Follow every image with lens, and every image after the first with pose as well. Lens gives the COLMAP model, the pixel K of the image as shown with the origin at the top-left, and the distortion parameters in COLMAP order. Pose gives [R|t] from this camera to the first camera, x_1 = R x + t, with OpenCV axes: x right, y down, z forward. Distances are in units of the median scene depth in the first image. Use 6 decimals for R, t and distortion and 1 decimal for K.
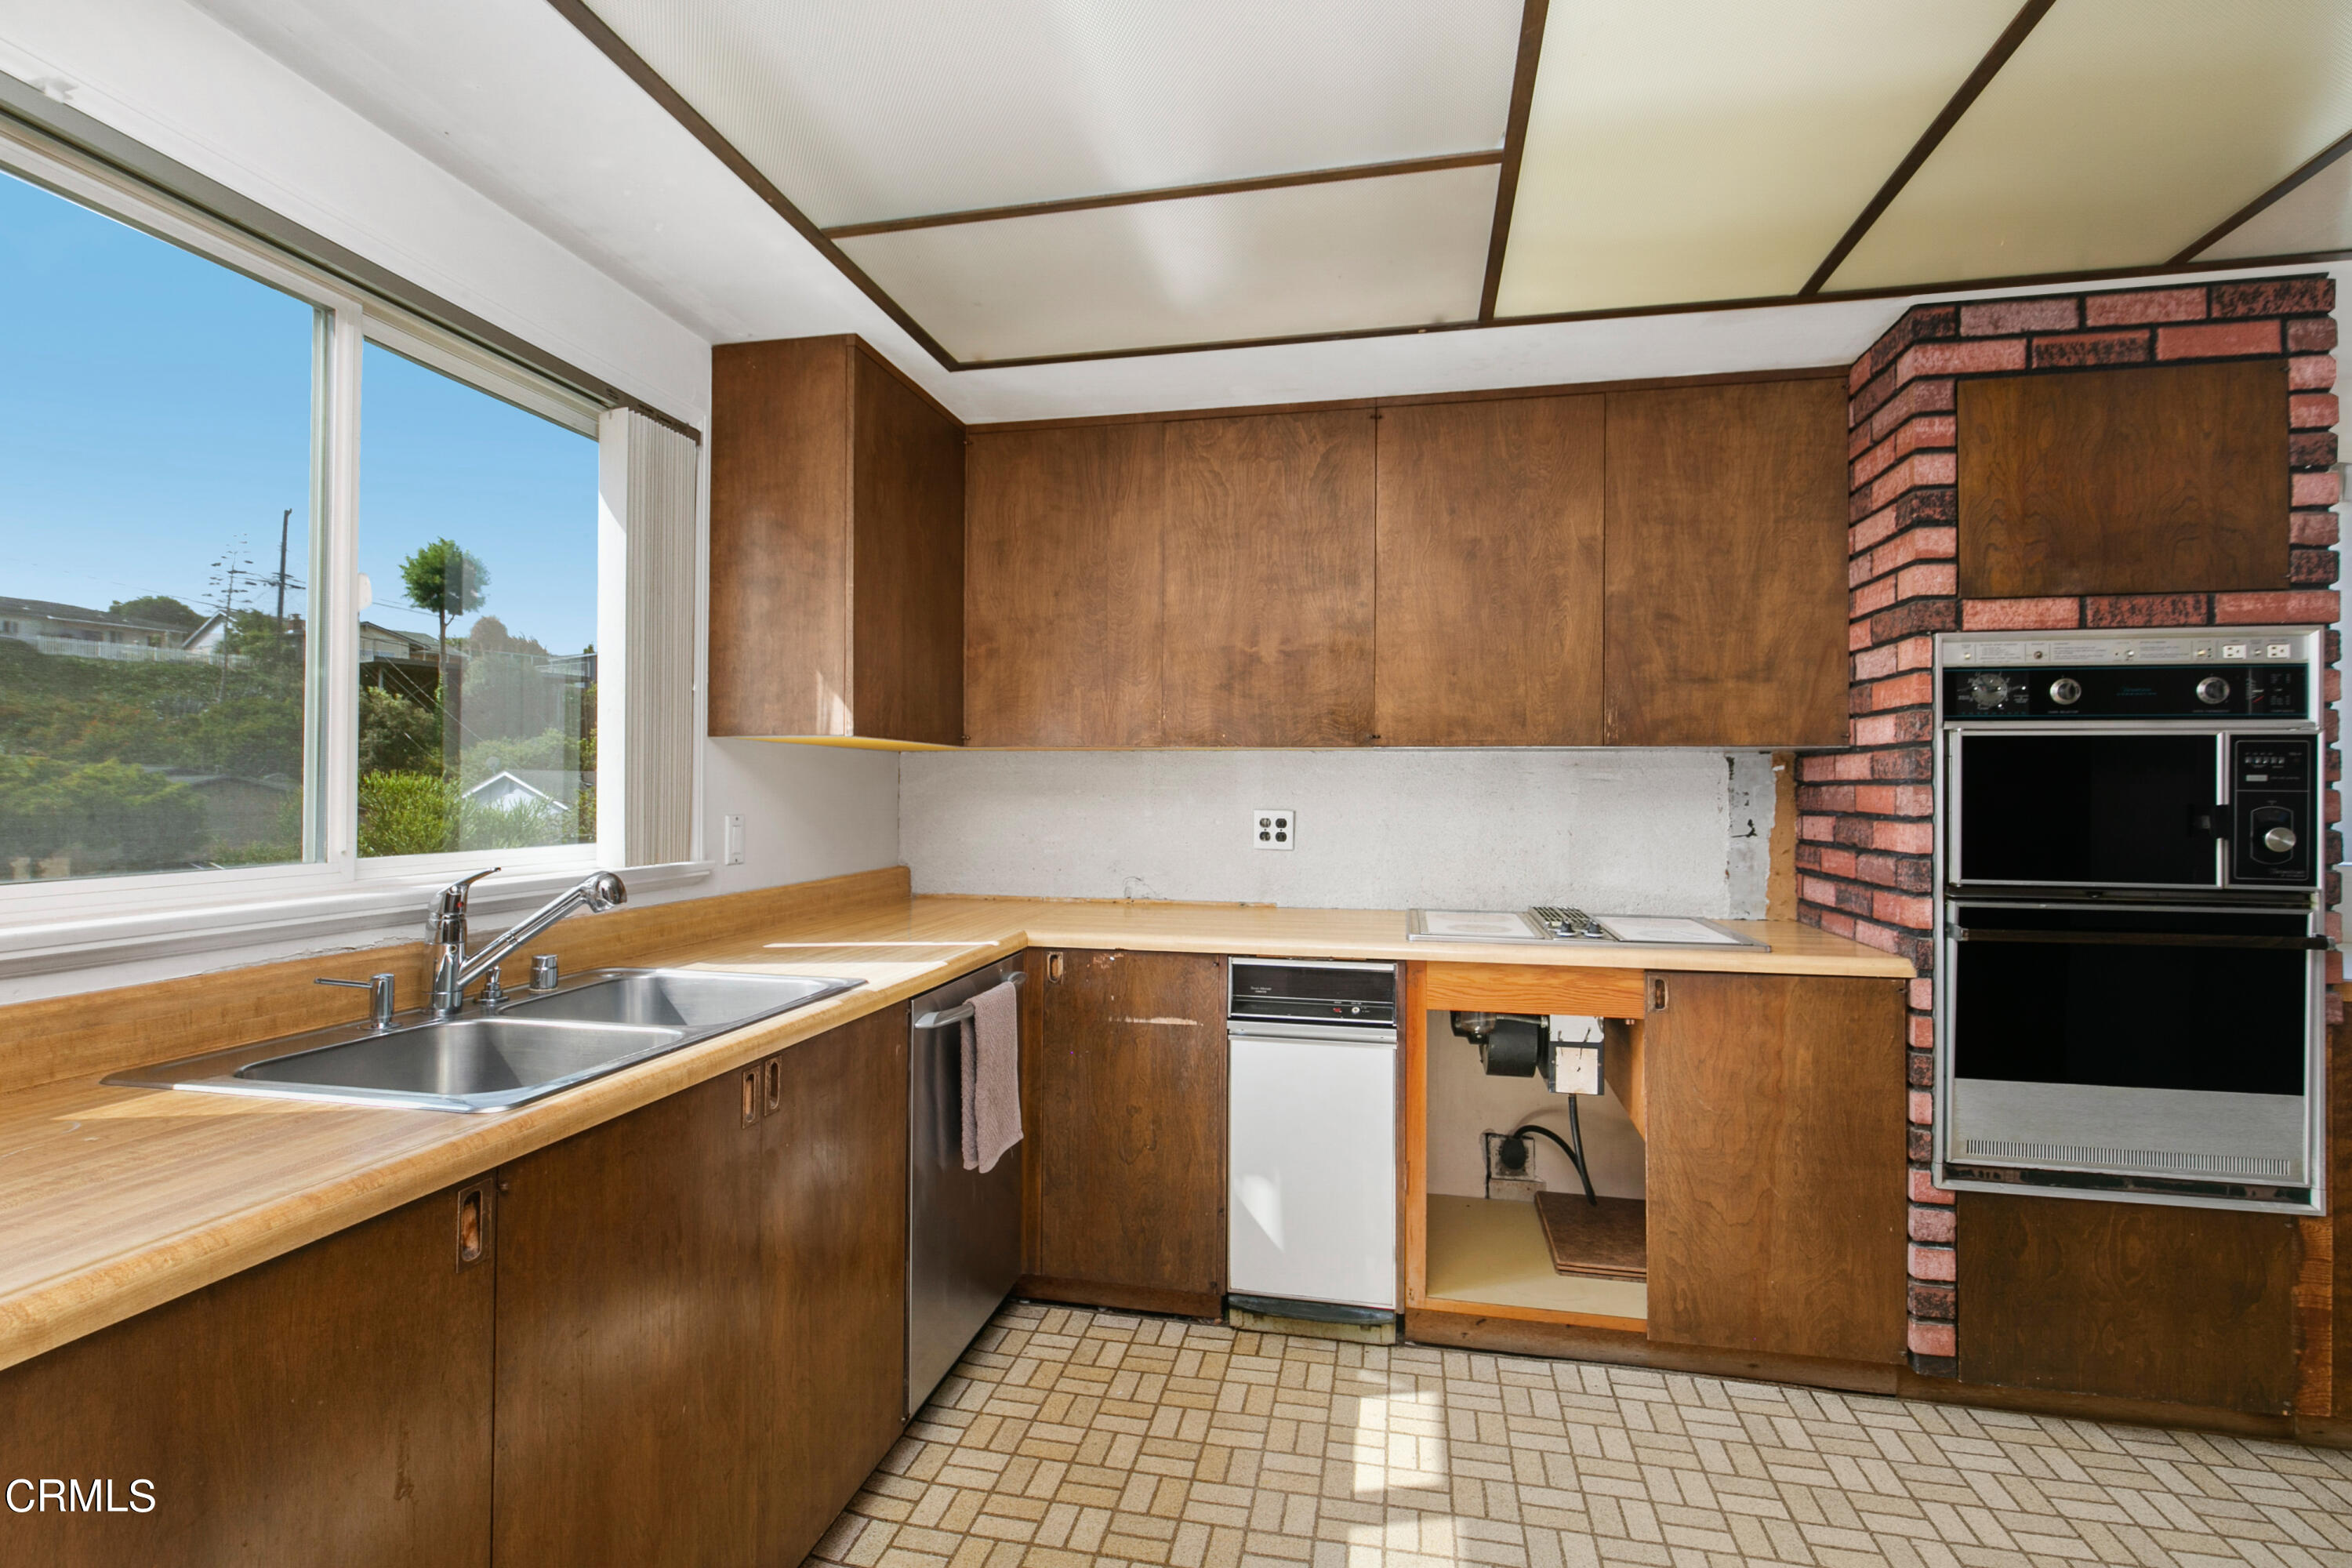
lens RADIAL K [[1111.4, 0, 1182.9], [0, 1111.4, 768.6], [0, 0, 1]] dist [-0.003466, -0.000023]
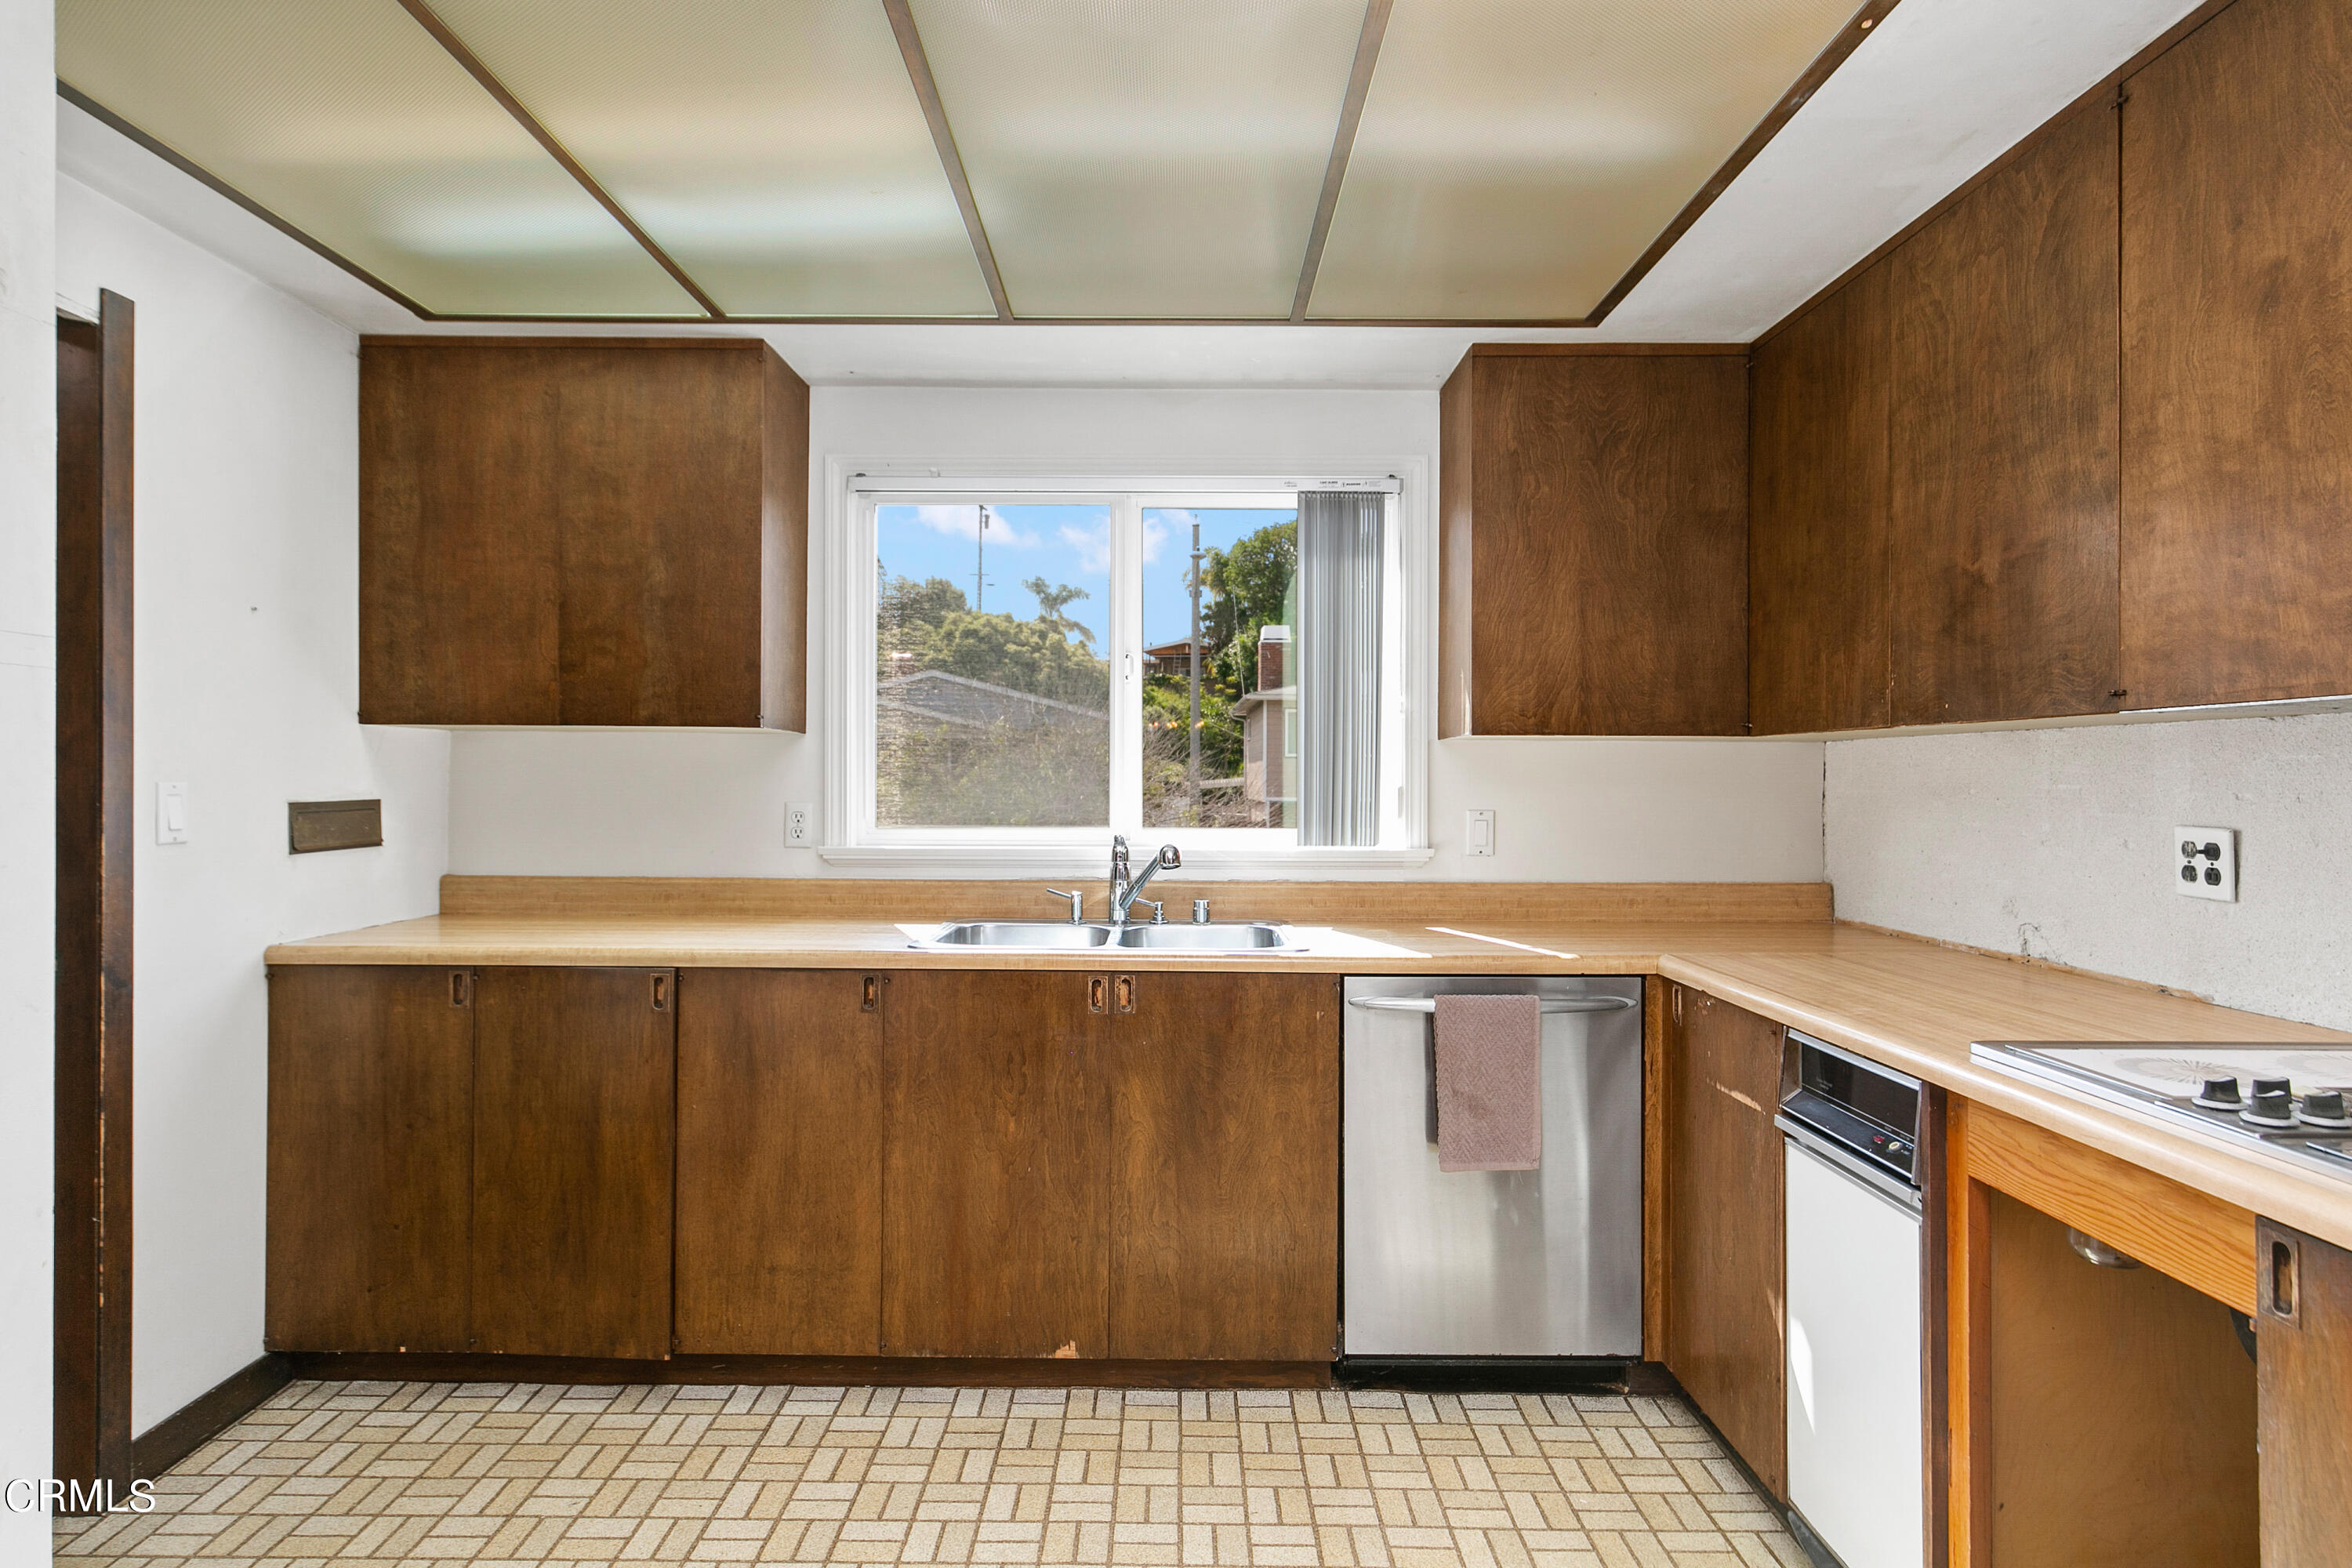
lens RADIAL K [[1304.6, 0, 1184.6], [0, 1304.6, 776.2], [0, 0, 1]] dist [0.008462, -0.000706]
pose [[0.193414, -0.006380, -0.981096, 0.705443], [0.011849, 0.999921, -0.004167, 0.009454], [0.981046, -0.010819, 0.193474, 0.421570]]
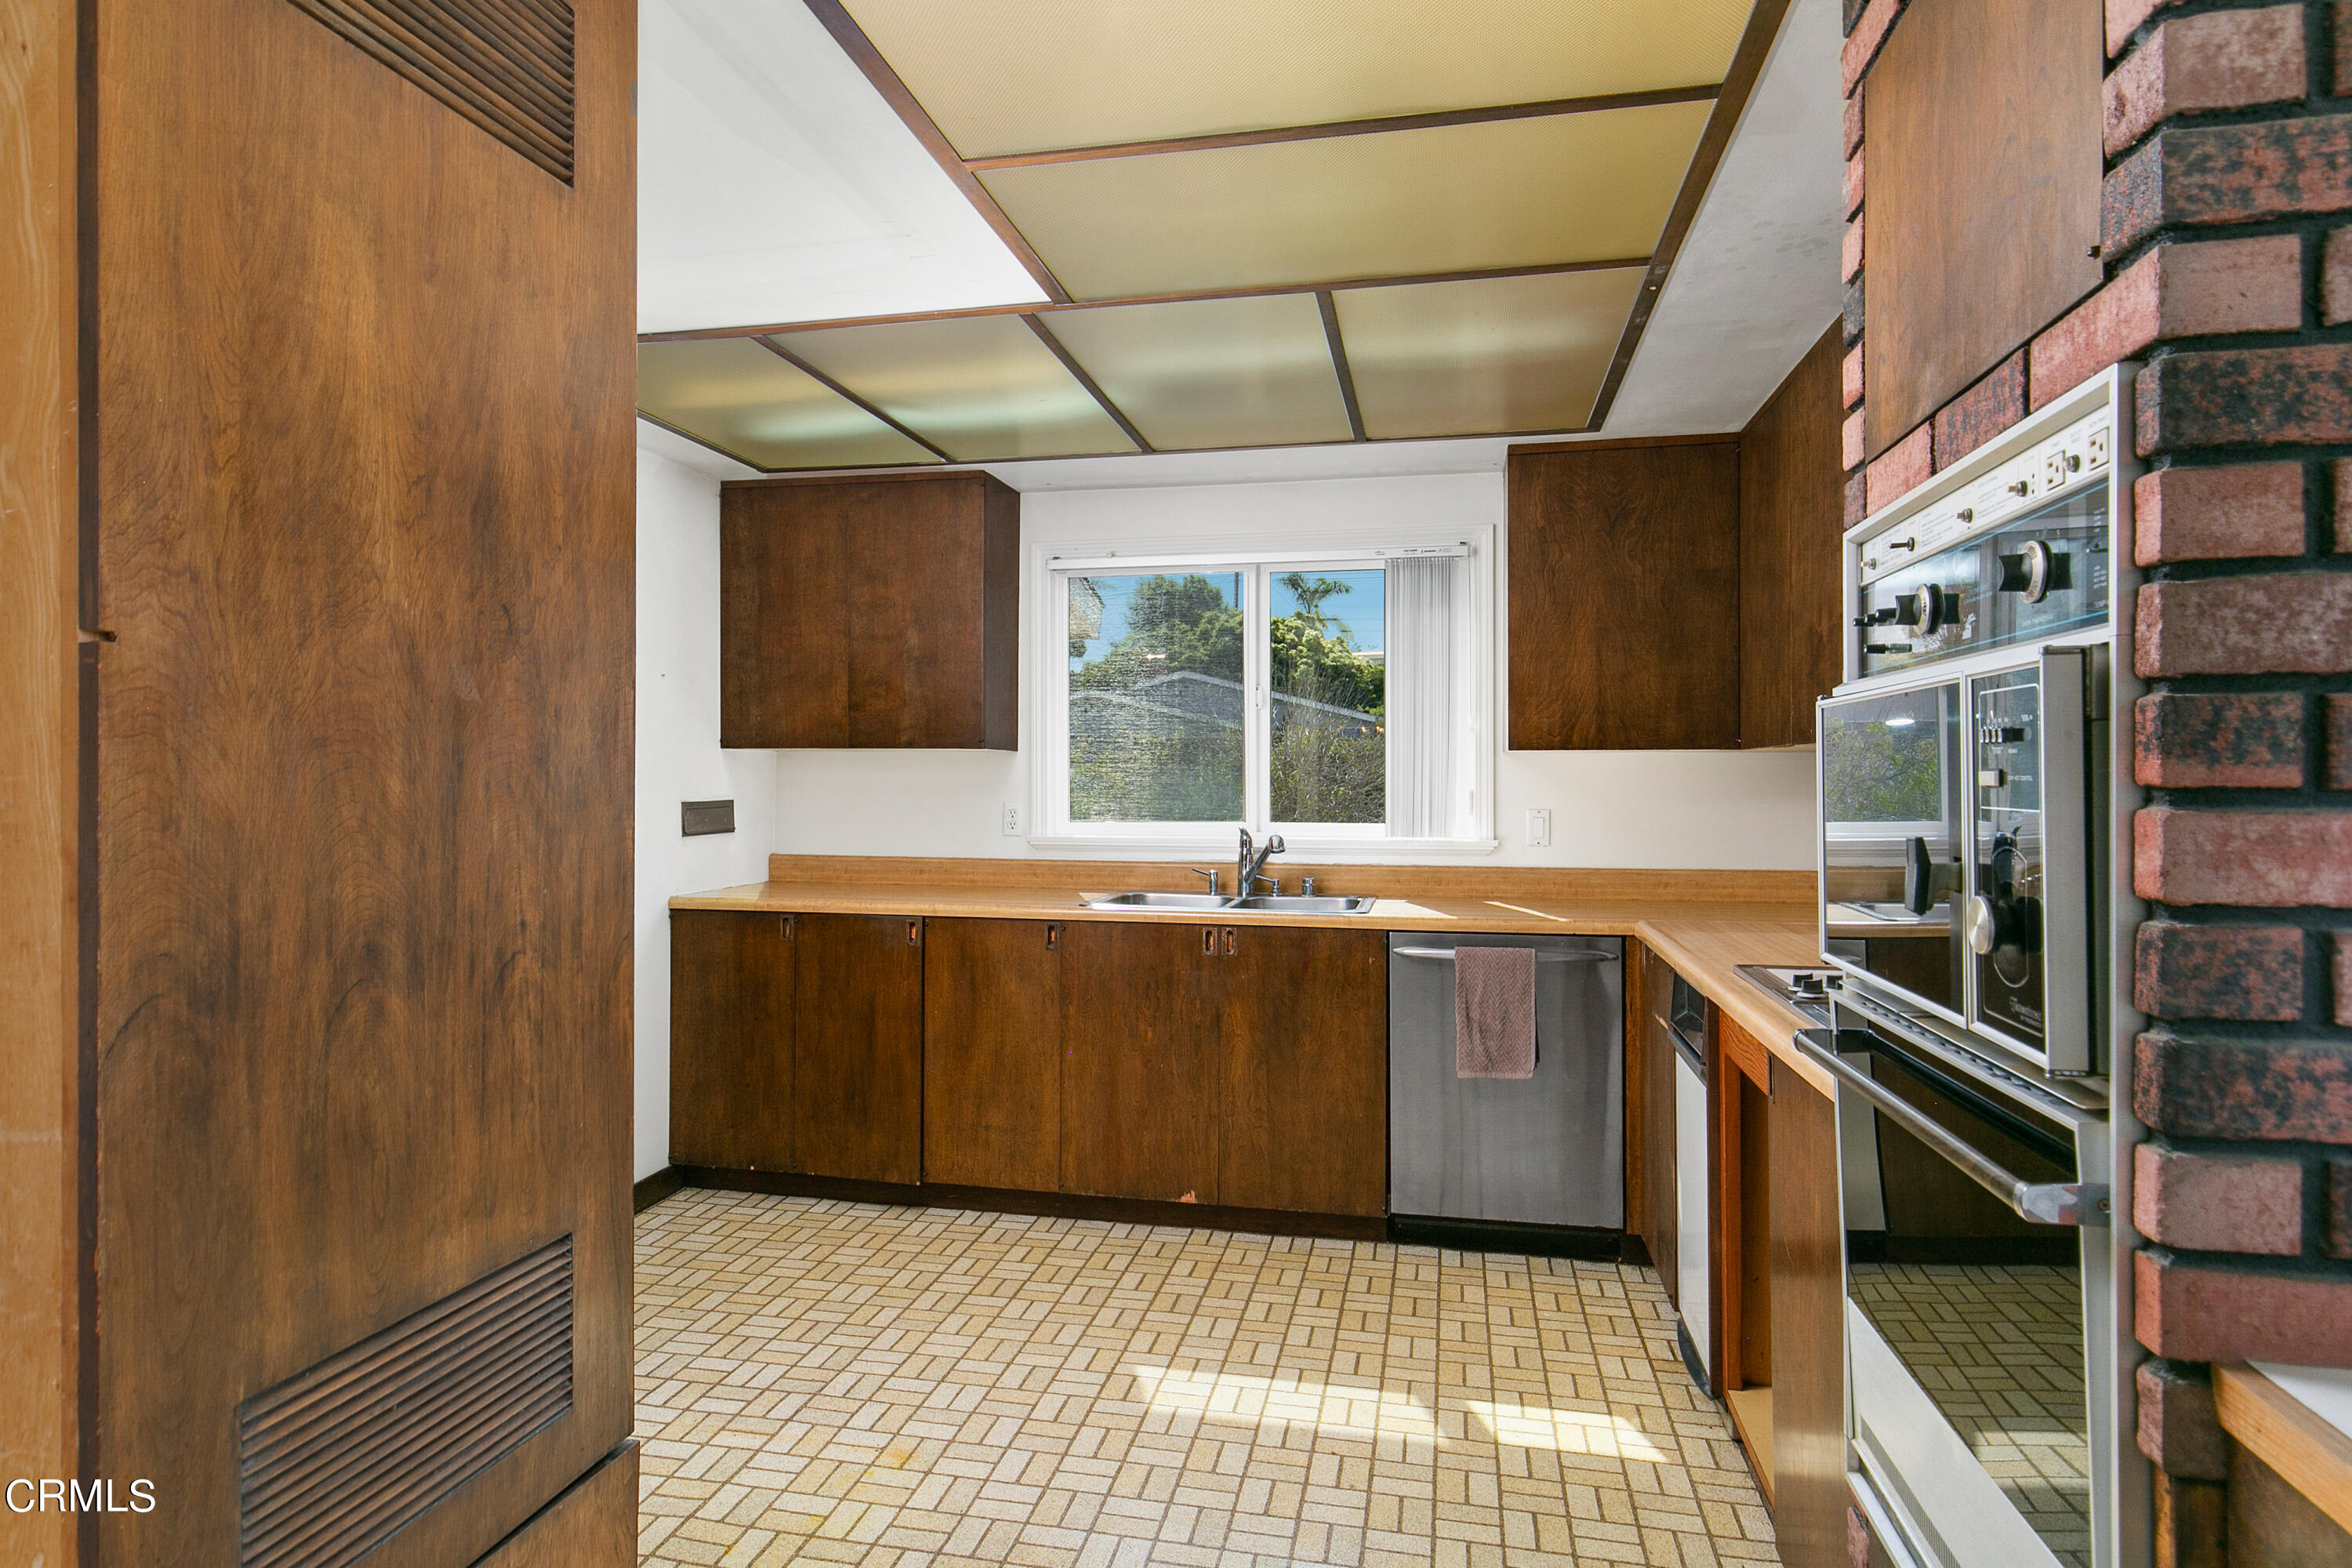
lens RADIAL K [[1304.6, 0, 1167.1], [0, 1304.6, 789.2], [0, 0, 1]] dist [0.008462, -0.000706]
pose [[-0.014573, -0.002900, -0.999890, 1.062184], [0.012673, 0.999915, -0.003084, 0.014367], [0.999813, -0.012716, -0.014535, 0.516988]]
